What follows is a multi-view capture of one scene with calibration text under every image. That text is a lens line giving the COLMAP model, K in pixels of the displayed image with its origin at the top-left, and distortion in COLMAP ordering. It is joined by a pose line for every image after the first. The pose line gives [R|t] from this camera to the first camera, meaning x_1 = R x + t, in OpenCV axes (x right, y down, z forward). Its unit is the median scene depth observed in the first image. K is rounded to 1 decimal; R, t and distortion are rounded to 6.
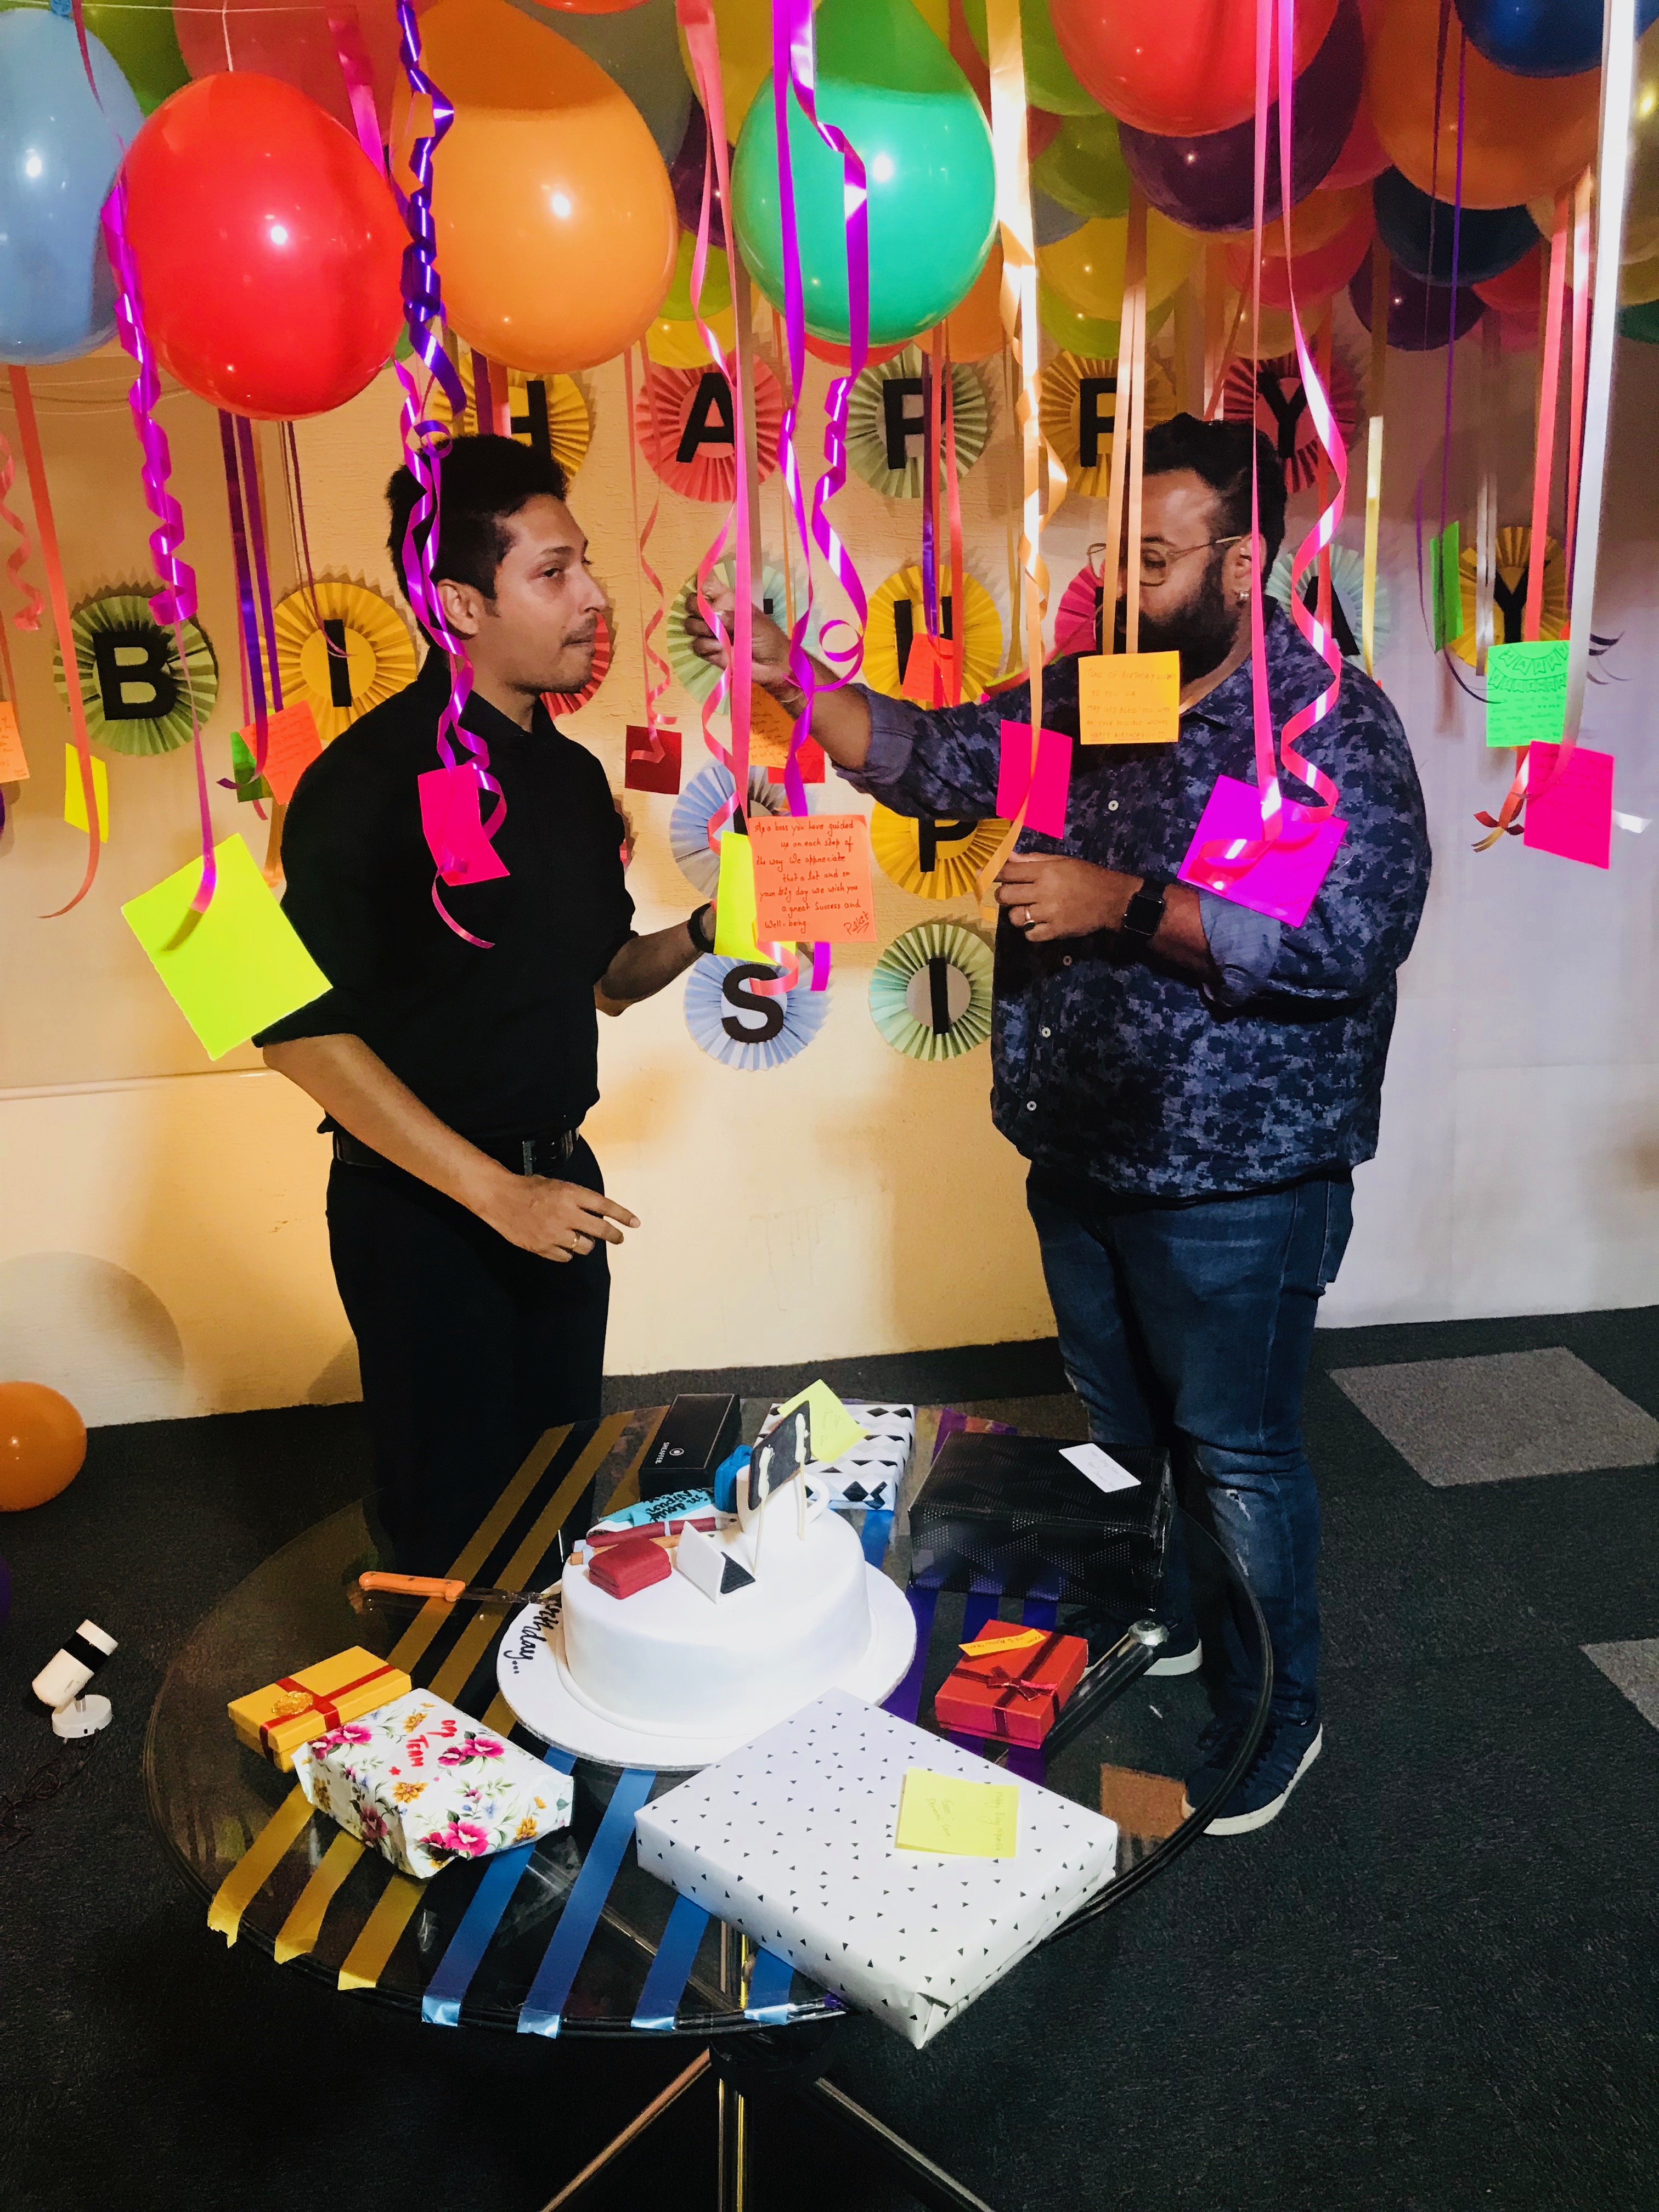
lens RADIAL K [[1818.0, 0, 836.2], [0, 1818.0, 1100.7], [0, 0, 1]] dist [0.013980, -0.006390]
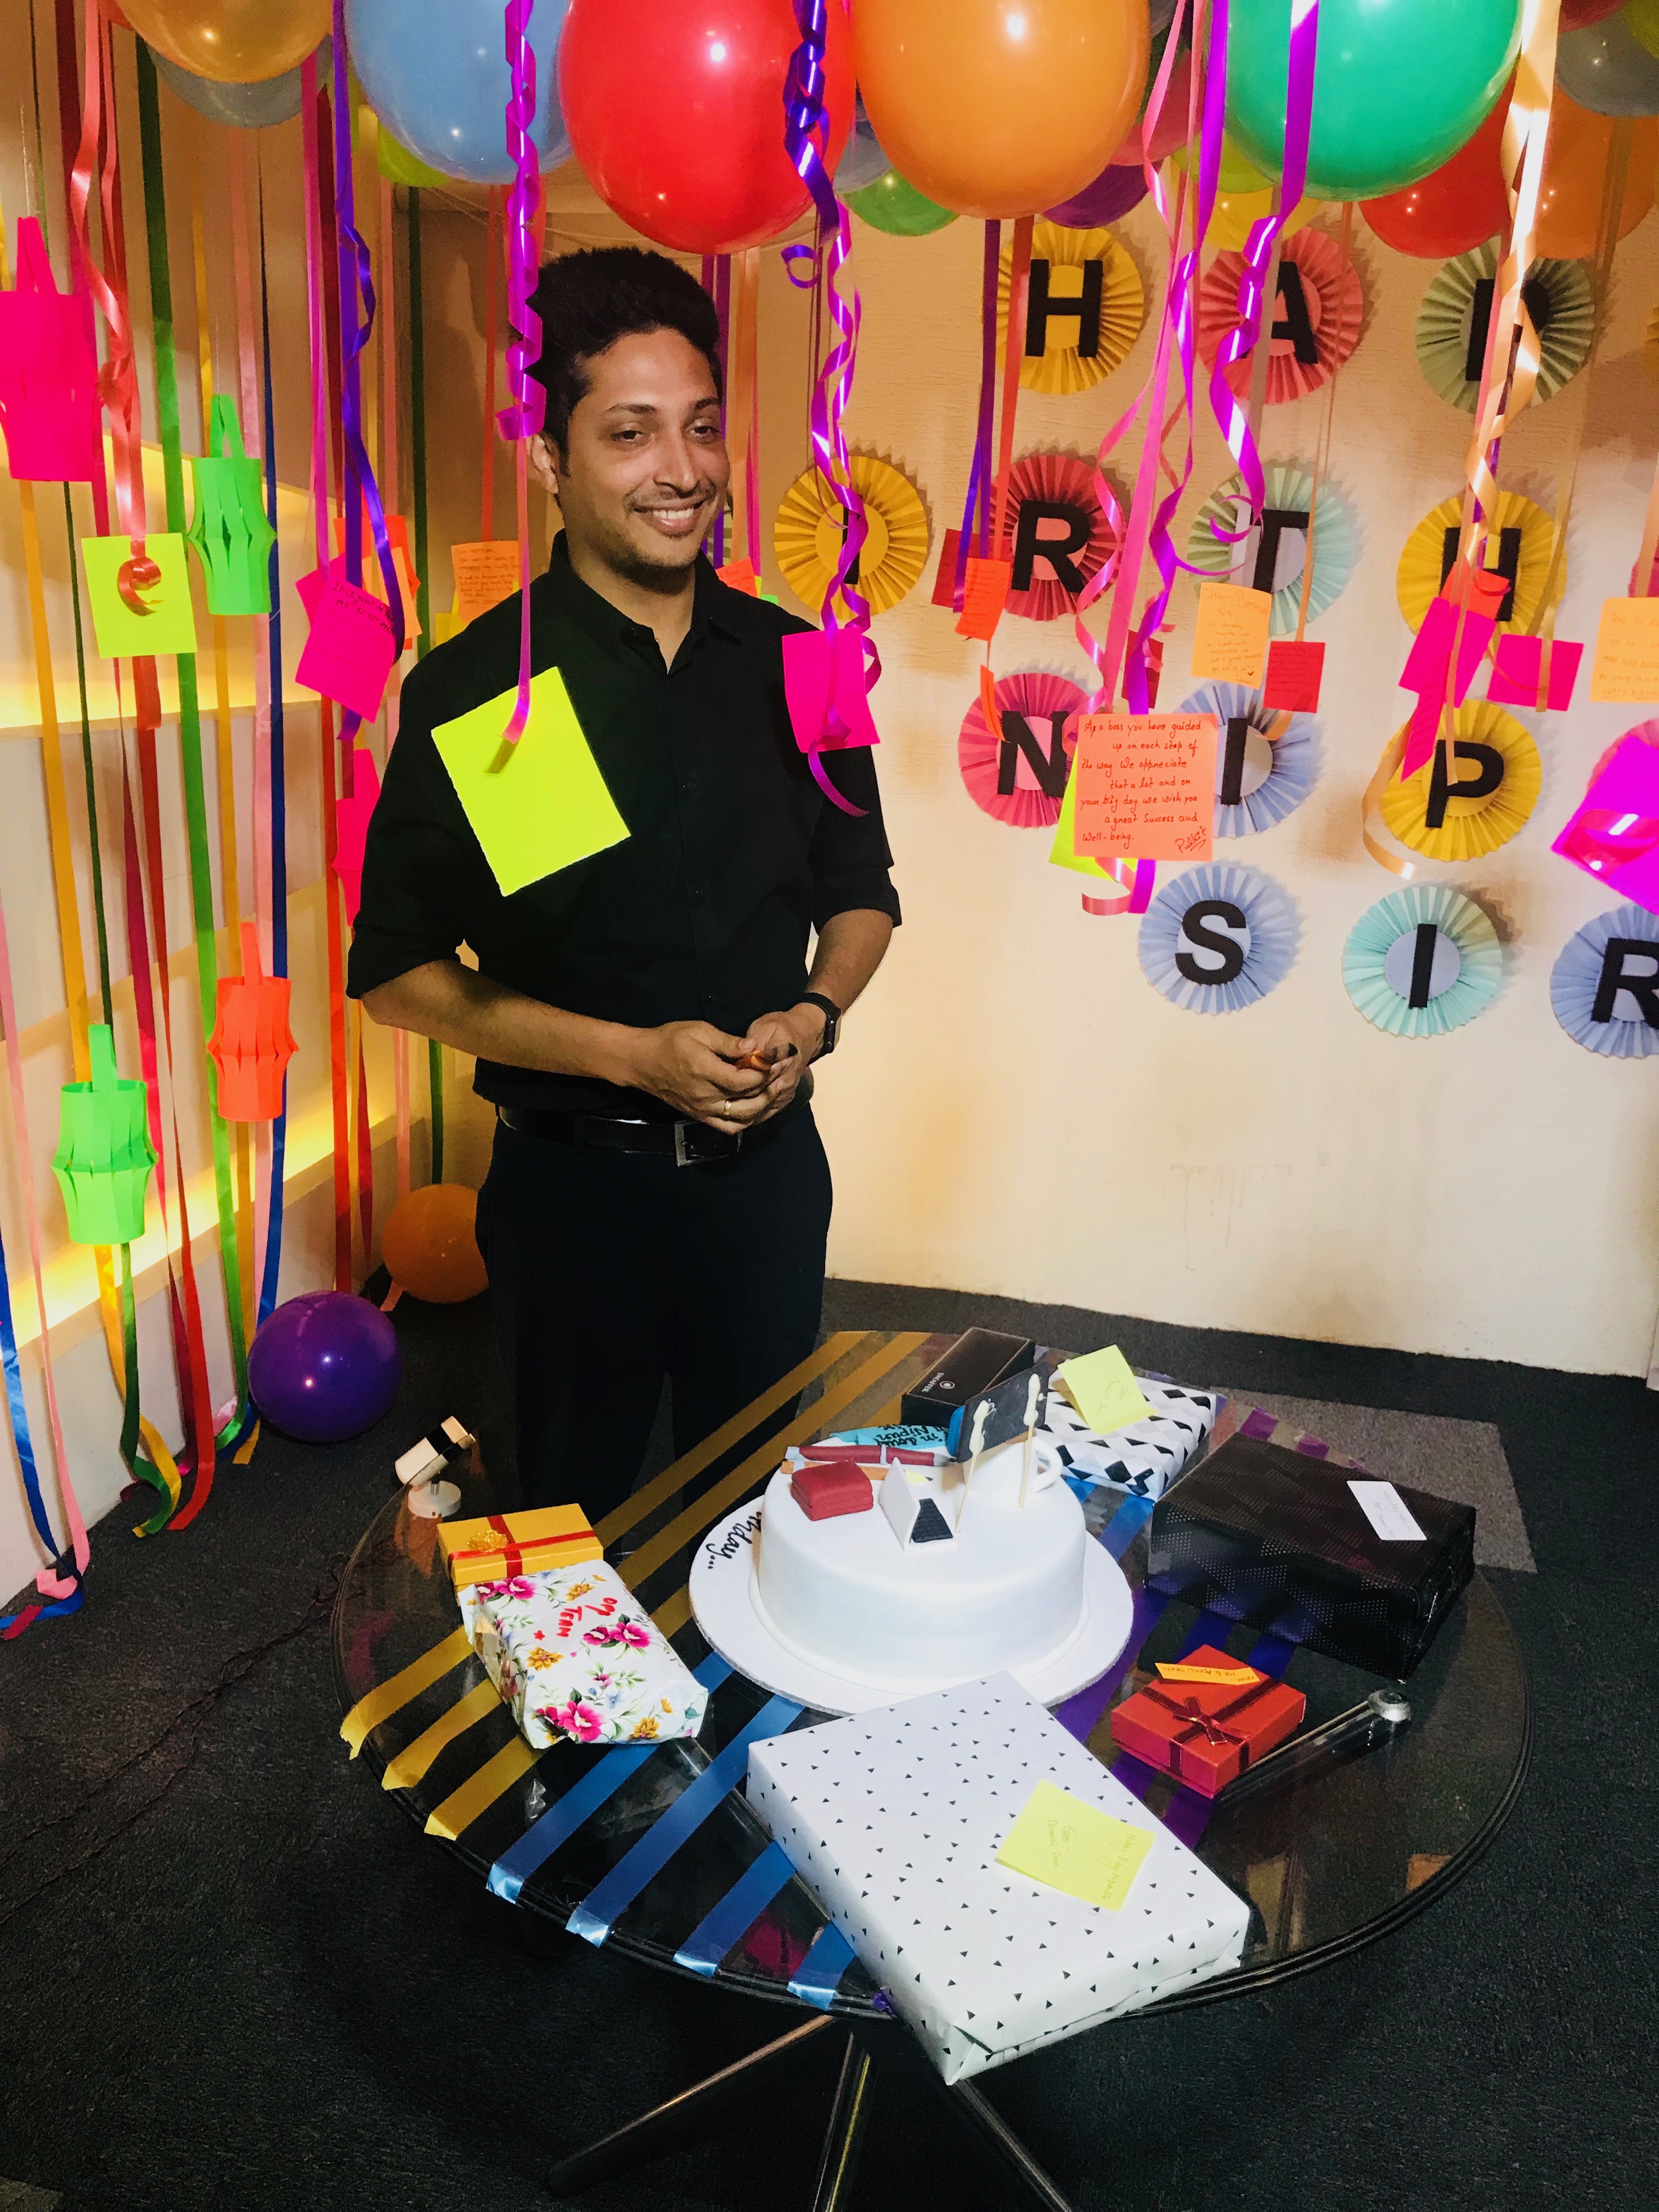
lens RADIAL K [[1818.0, 0, 838.6], [0, 1818.0, 1097.2], [0, 0, 1]] dist [0.013980, -0.006390]
pose [[0.943646, 0.179459, -0.278076, 0.098037], [-0.167897, 0.983656, 0.065053, -0.007488], [0.285205, -0.014699, 0.958354, 0.077342]]
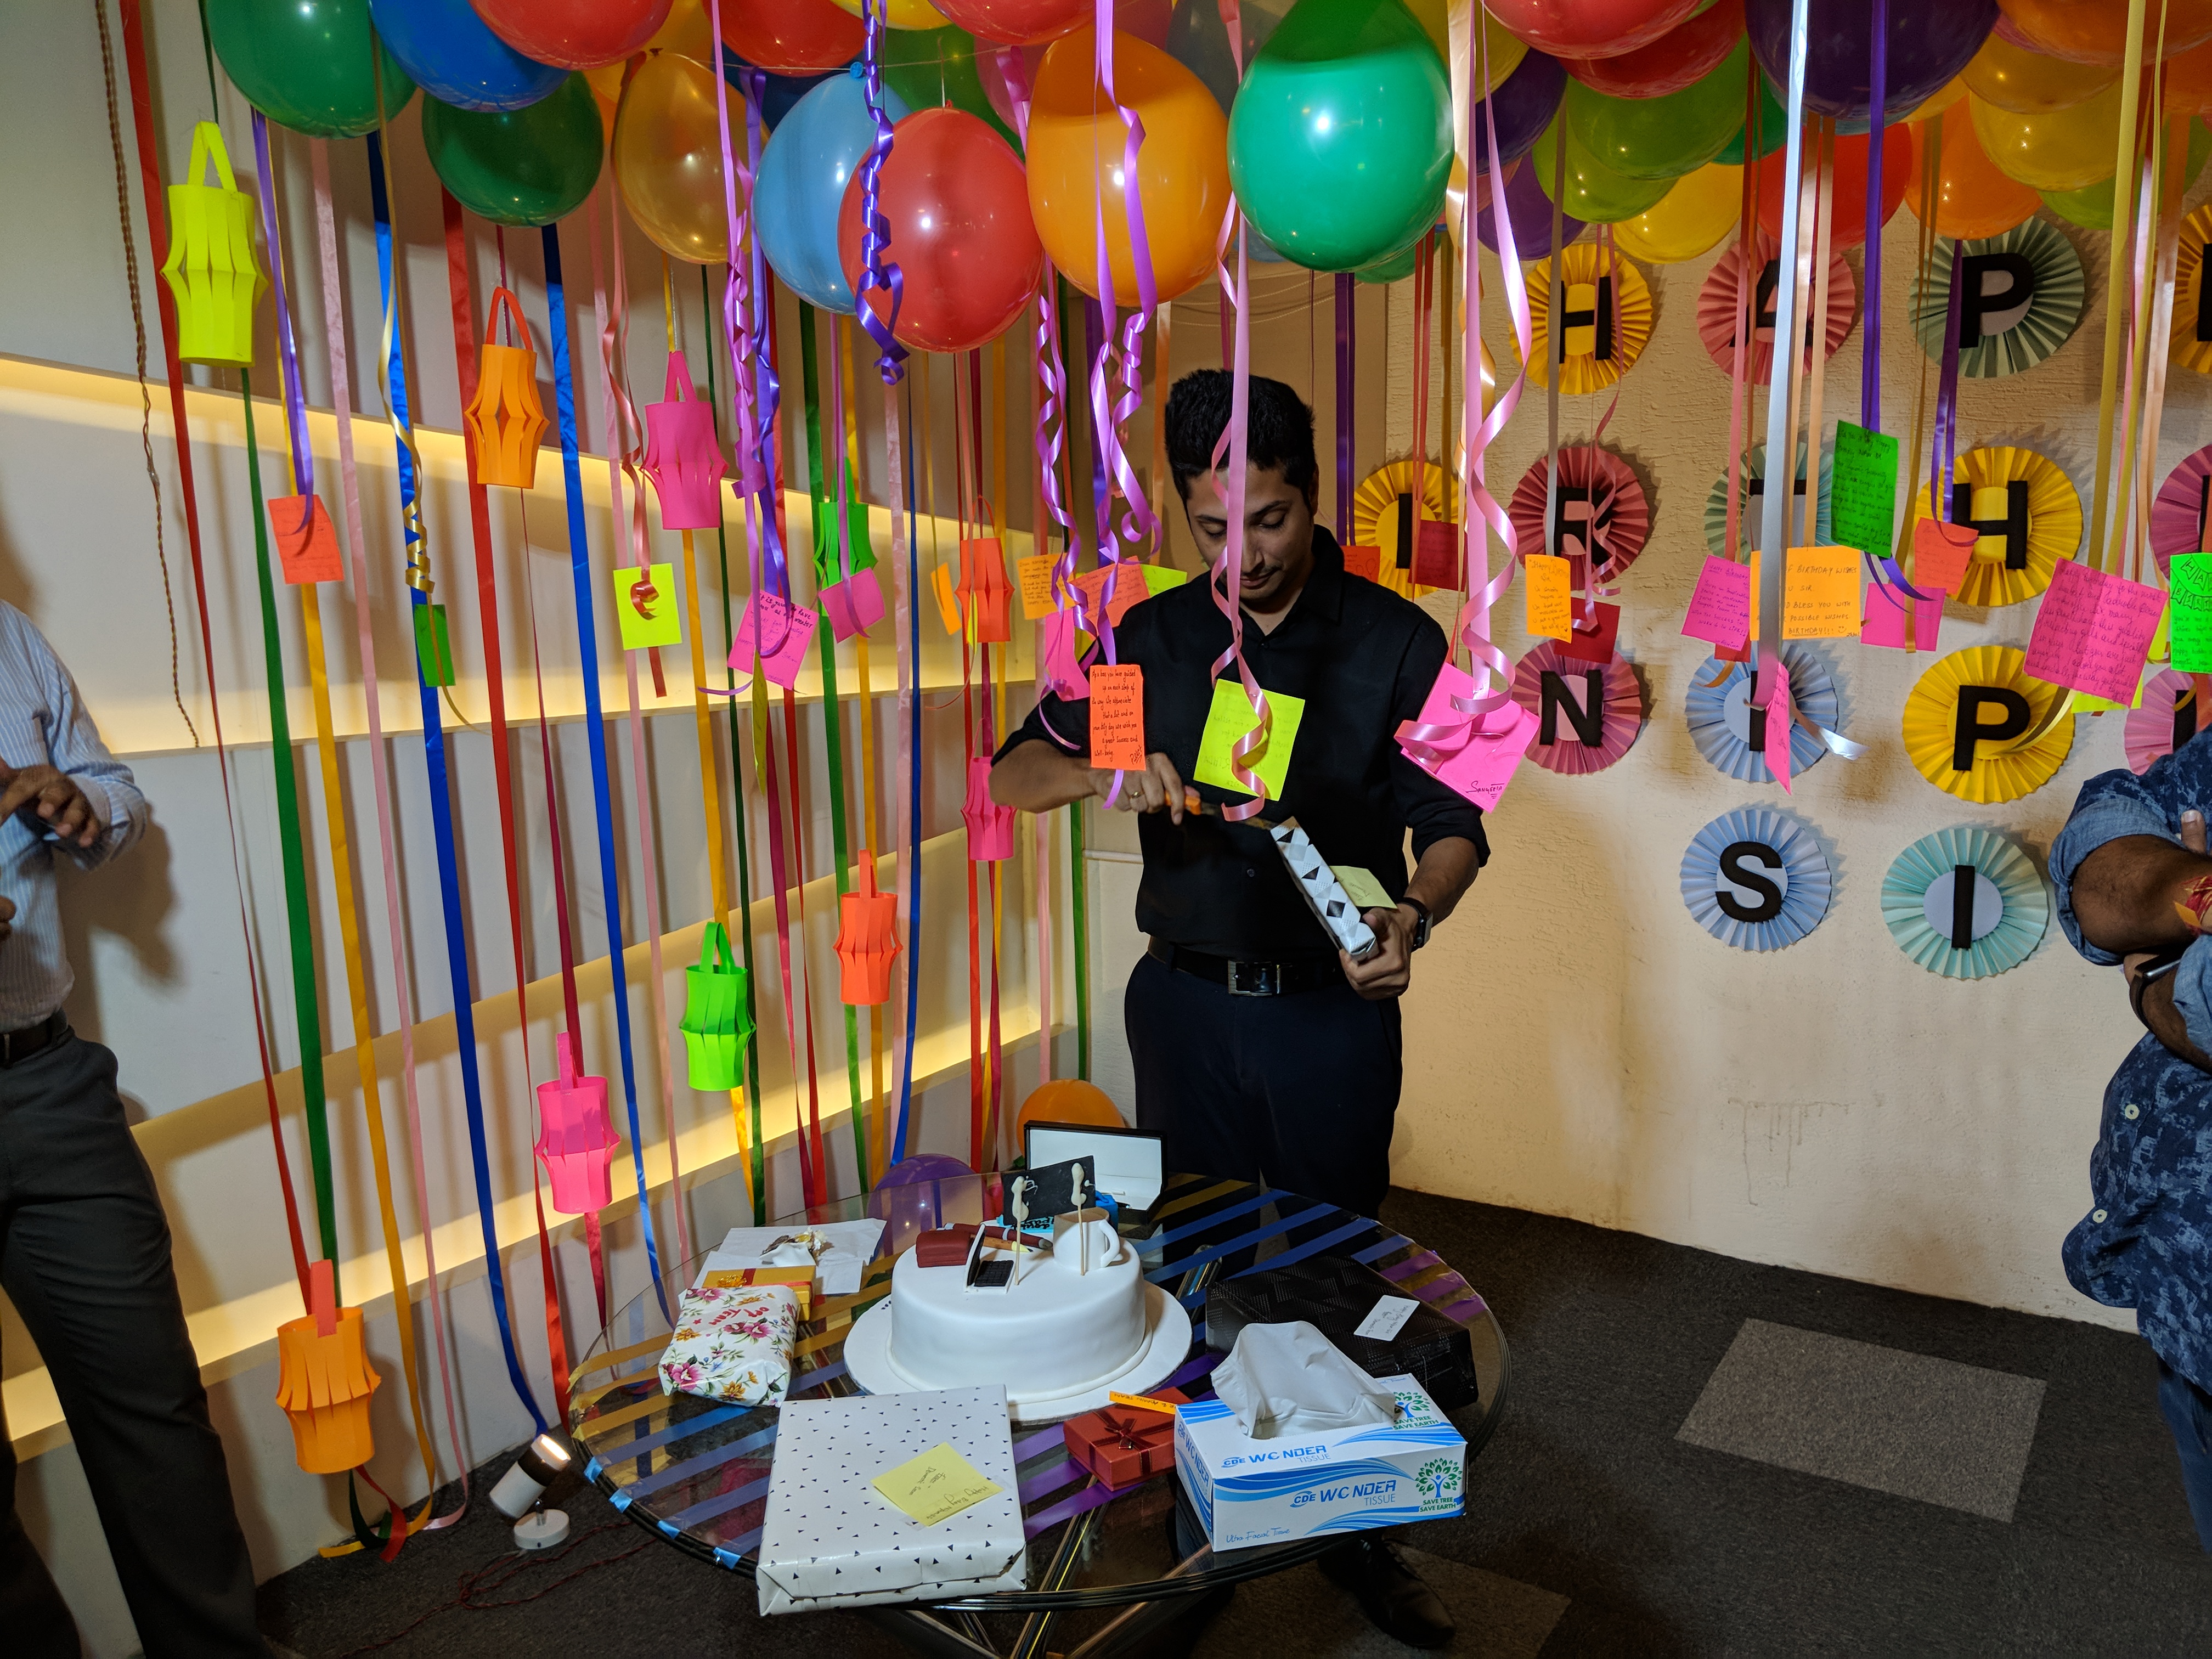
lens RADIAL K [[1756.4, 0, 1134.9], [0, 1756.4, 831.6], [0, 0, 1]] dist [0.059925, -0.111649]
pose [[0.777040, 0.141110, -0.613430, 0.575824], [-0.179903, 0.983683, -0.001605, -0.039290], [0.603195, 0.111605, 0.789747, 0.077651]]
